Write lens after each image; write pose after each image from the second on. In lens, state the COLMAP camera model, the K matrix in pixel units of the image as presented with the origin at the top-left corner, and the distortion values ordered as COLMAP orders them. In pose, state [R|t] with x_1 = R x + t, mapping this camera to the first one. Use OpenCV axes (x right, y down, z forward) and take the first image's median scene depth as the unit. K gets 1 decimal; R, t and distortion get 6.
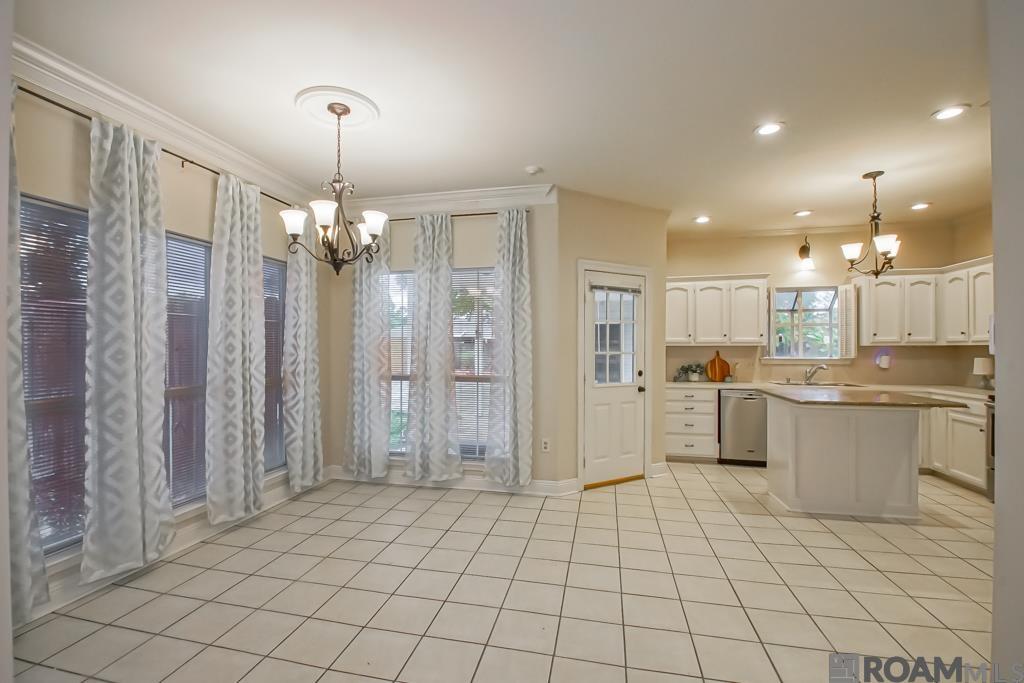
lens RADIAL K [[472.0, 0, 518.9], [0, 472.0, 353.7], [0, 0, 1]] dist [-0.003377, -0.003923]
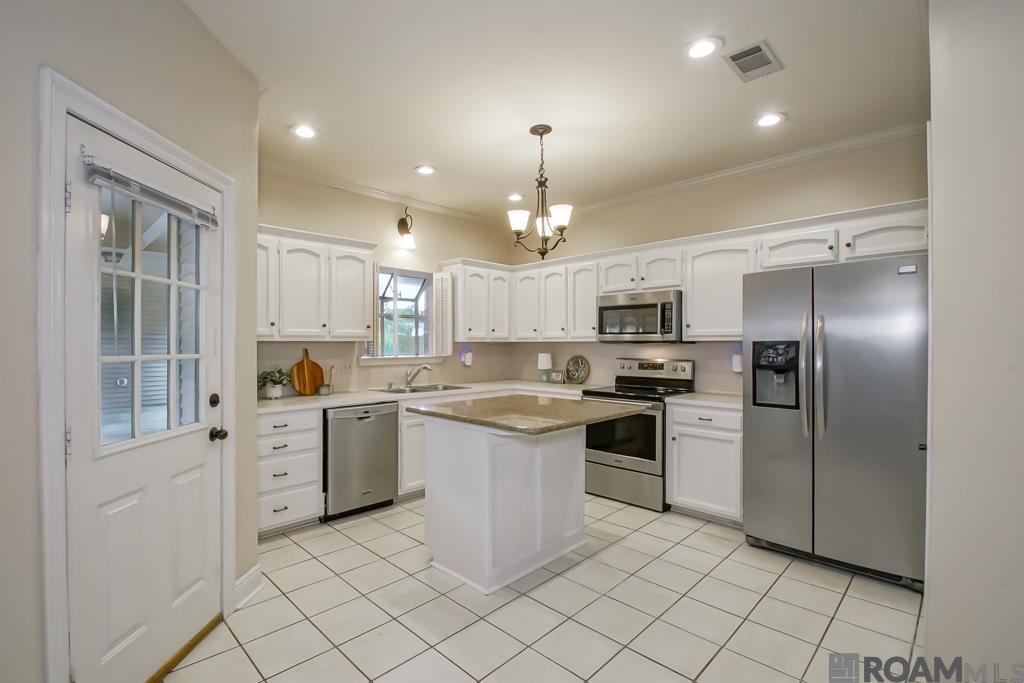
lens RADIAL K [[472.0, 0, 495.2], [0, 472.0, 347.6], [0, 0, 1]] dist [-0.003377, -0.003923]
pose [[0.575656, -0.006762, 0.817664, 0.032797], [0.010100, 0.999948, 0.001159, -0.006604], [-0.817629, 0.007591, 0.575695, 0.431578]]
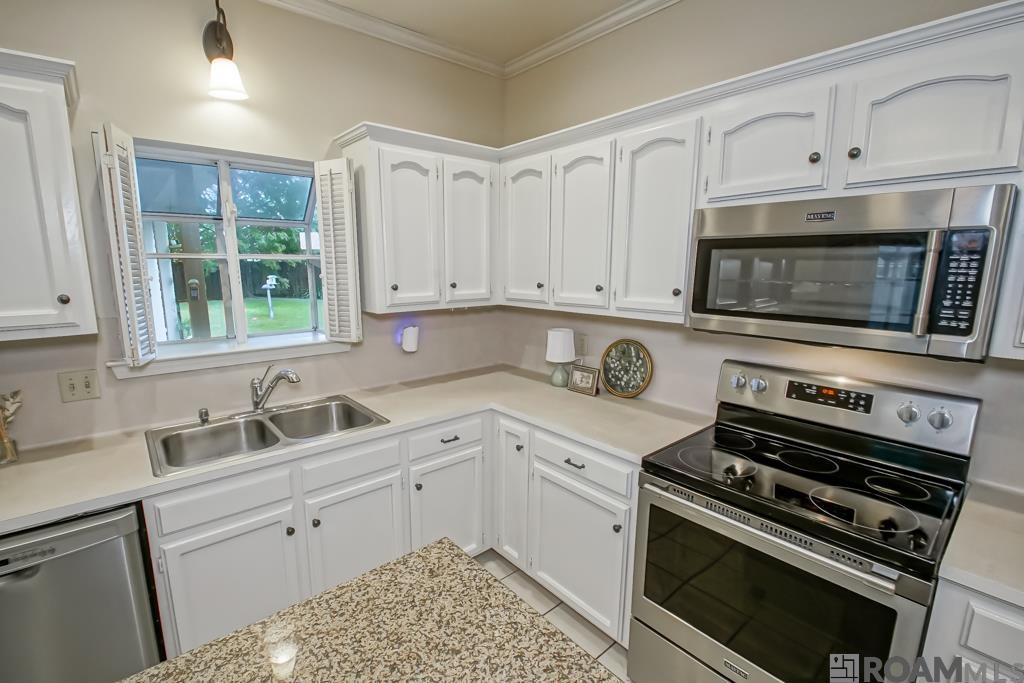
lens RADIAL K [[472.0, 0, 483.5], [0, 472.0, 341.1], [0, 0, 1]] dist [-0.003377, -0.003923]
pose [[0.649521, -0.118111, 0.751114, 0.483430], [0.006973, 0.988745, 0.149449, -0.056353], [-0.760312, -0.091833, 0.643034, 0.662298]]
